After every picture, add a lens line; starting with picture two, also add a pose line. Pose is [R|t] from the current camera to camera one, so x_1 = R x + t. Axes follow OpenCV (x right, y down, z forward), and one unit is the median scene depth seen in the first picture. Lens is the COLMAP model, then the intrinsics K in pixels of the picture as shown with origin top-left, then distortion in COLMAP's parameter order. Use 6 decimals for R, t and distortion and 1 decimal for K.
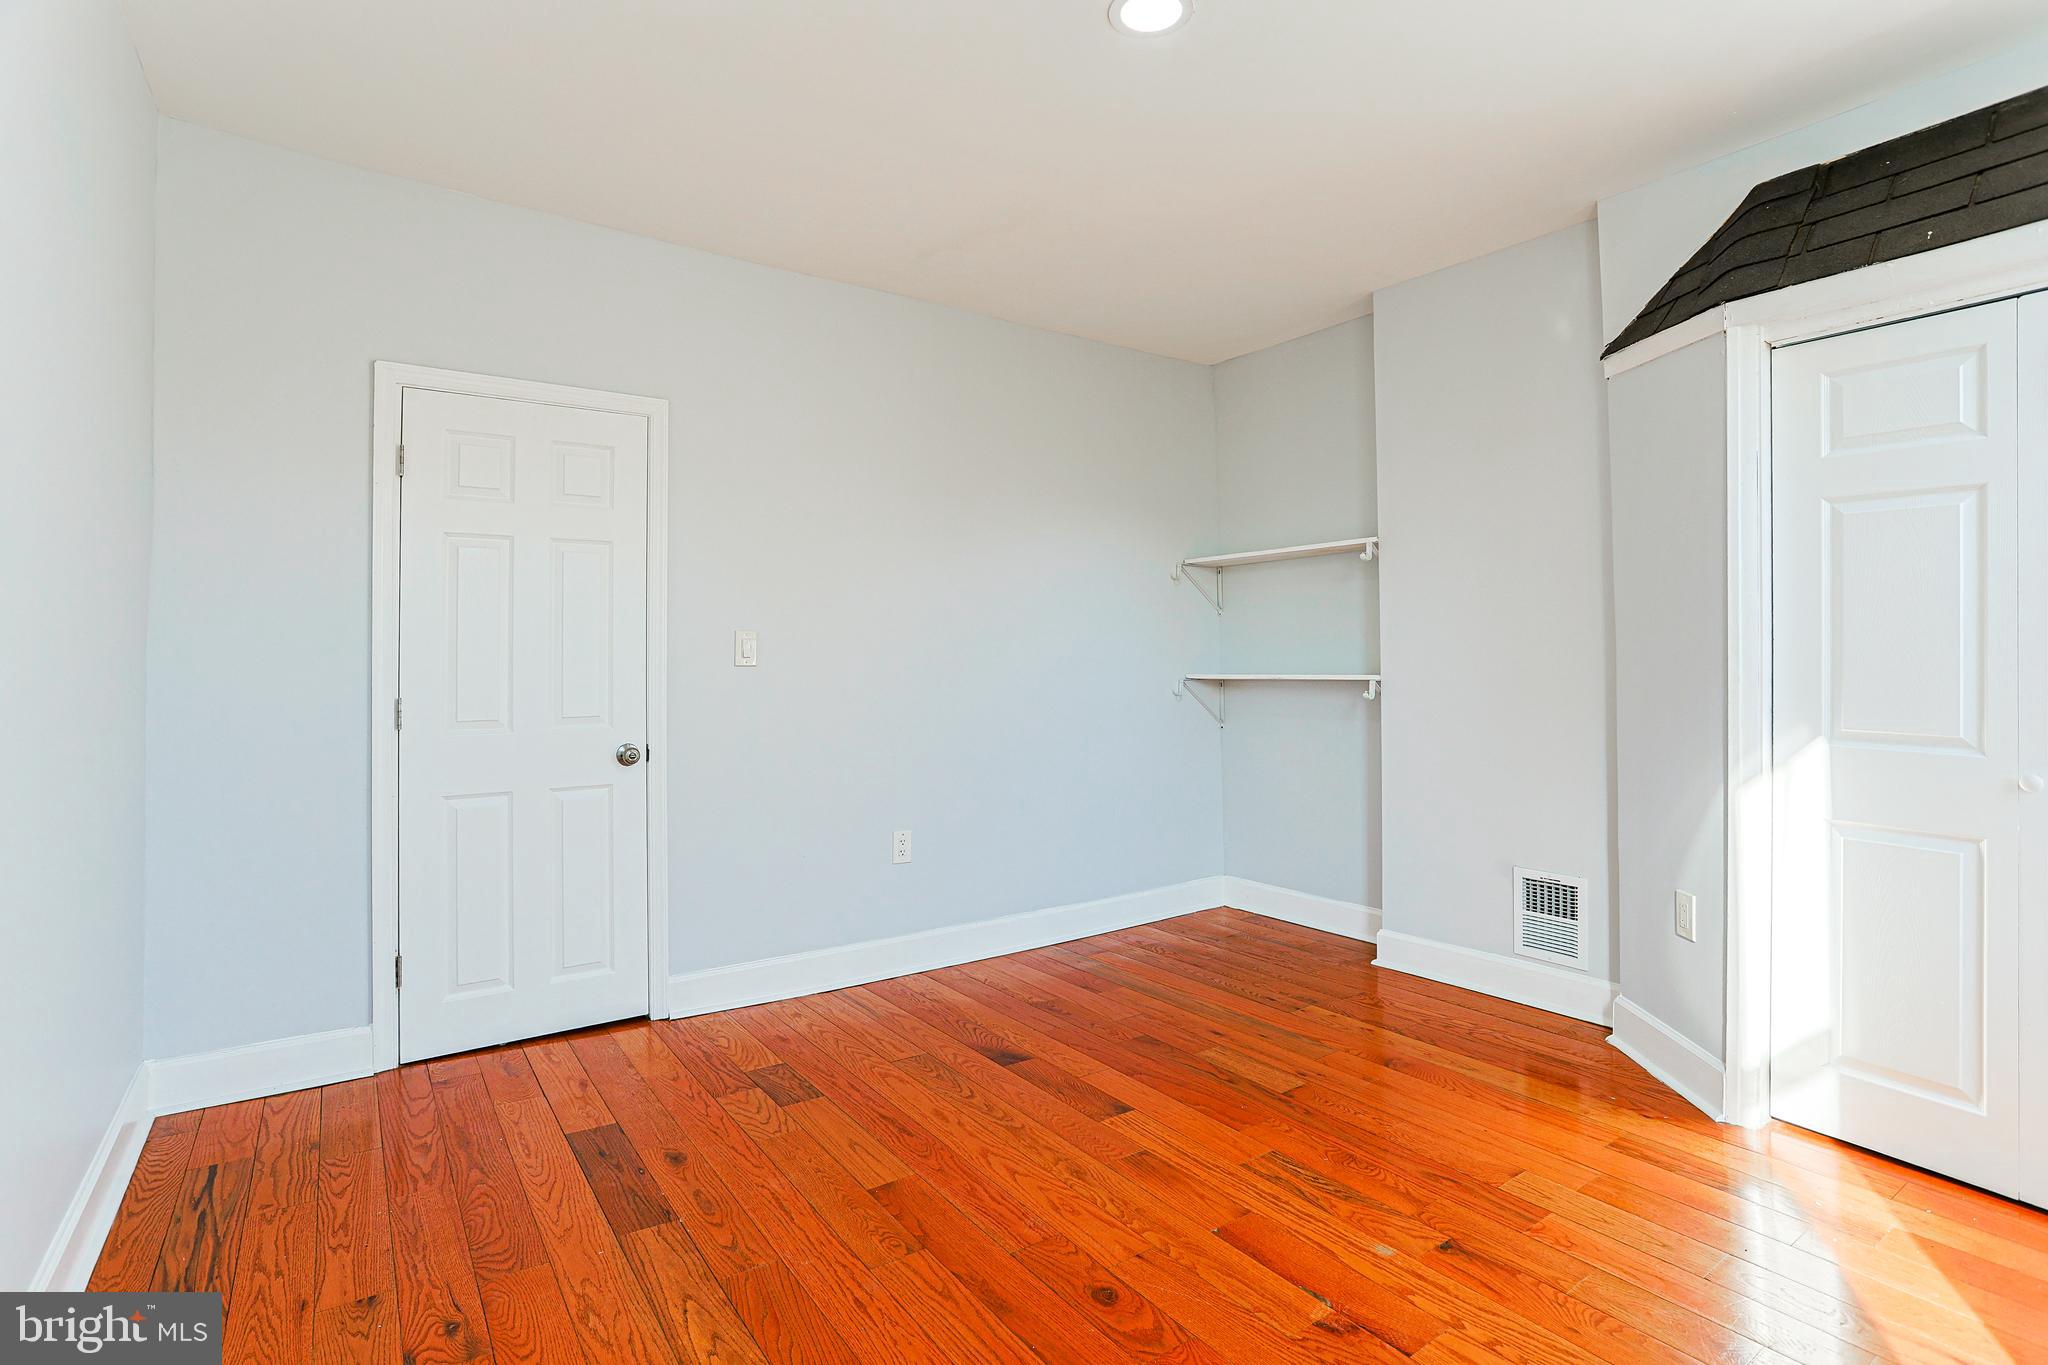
lens RADIAL K [[986.8, 0, 1027.2], [0, 986.8, 654.8], [0, 0, 1]] dist [-0.059999, 0.028155]
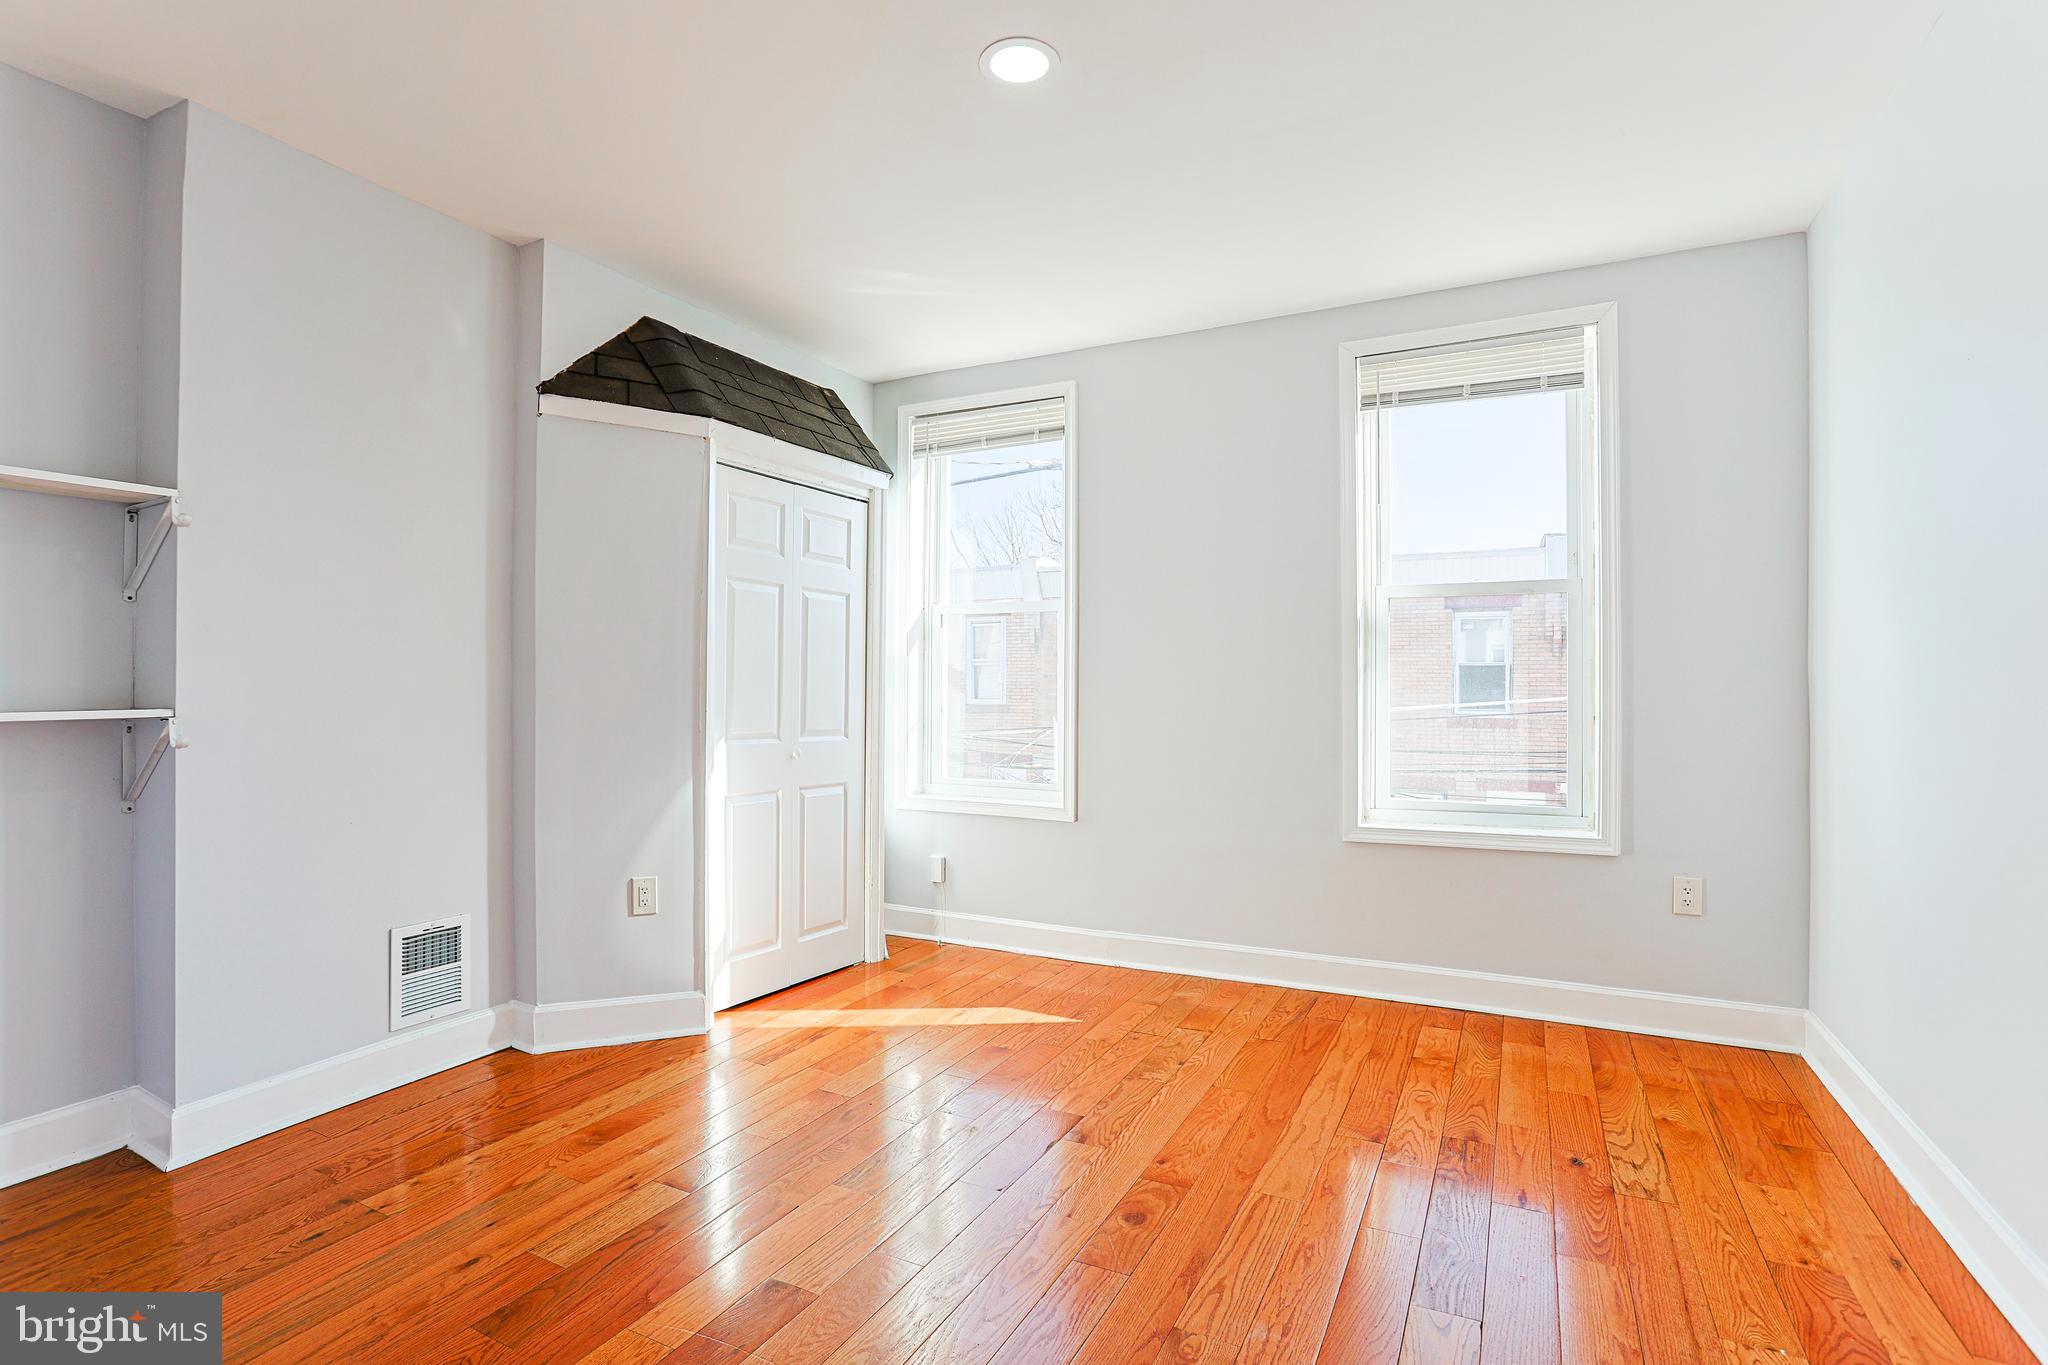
lens RADIAL K [[990.9, 0, 1011.3], [0, 990.9, 677.4], [0, 0, 1]] dist [-0.060024, 0.029339]
pose [[-0.449924, 0.010958, 0.893000, -0.733809], [-0.004338, 0.999886, -0.014455, 0.012939], [-0.893056, -0.010377, -0.449825, 1.328021]]
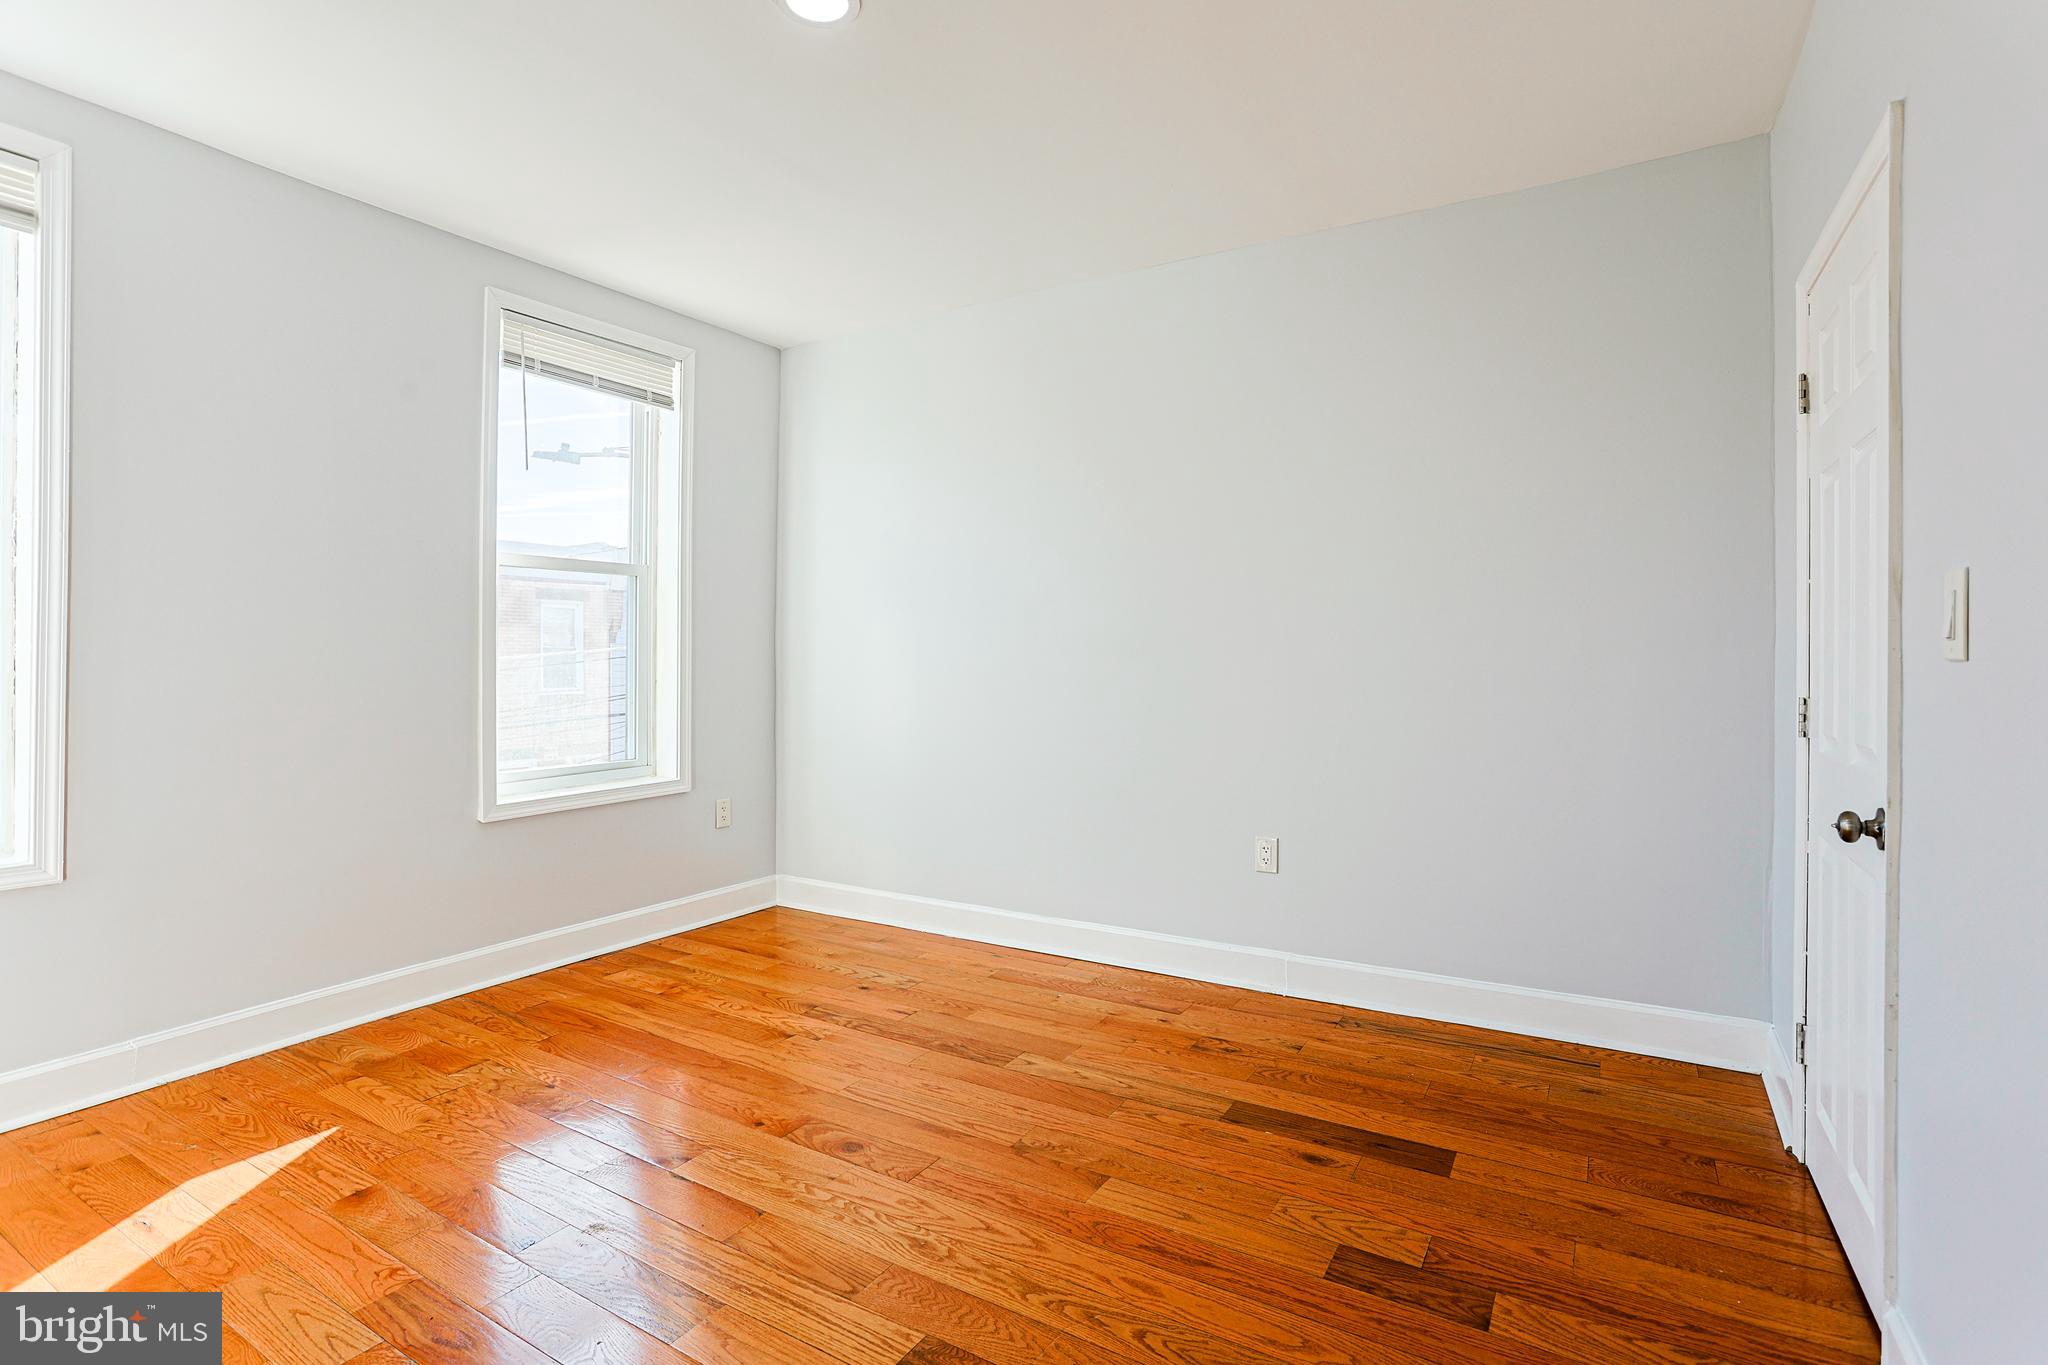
lens RADIAL K [[990.9, 0, 1011.3], [0, 990.9, 677.4], [0, 0, 1]] dist [-0.060024, 0.029339]
pose [[-0.921942, 0.012299, -0.387134, 0.301278], [0.007036, 0.999863, 0.015009, 0.015491], [0.387265, 0.011113, -0.921901, 1.796936]]
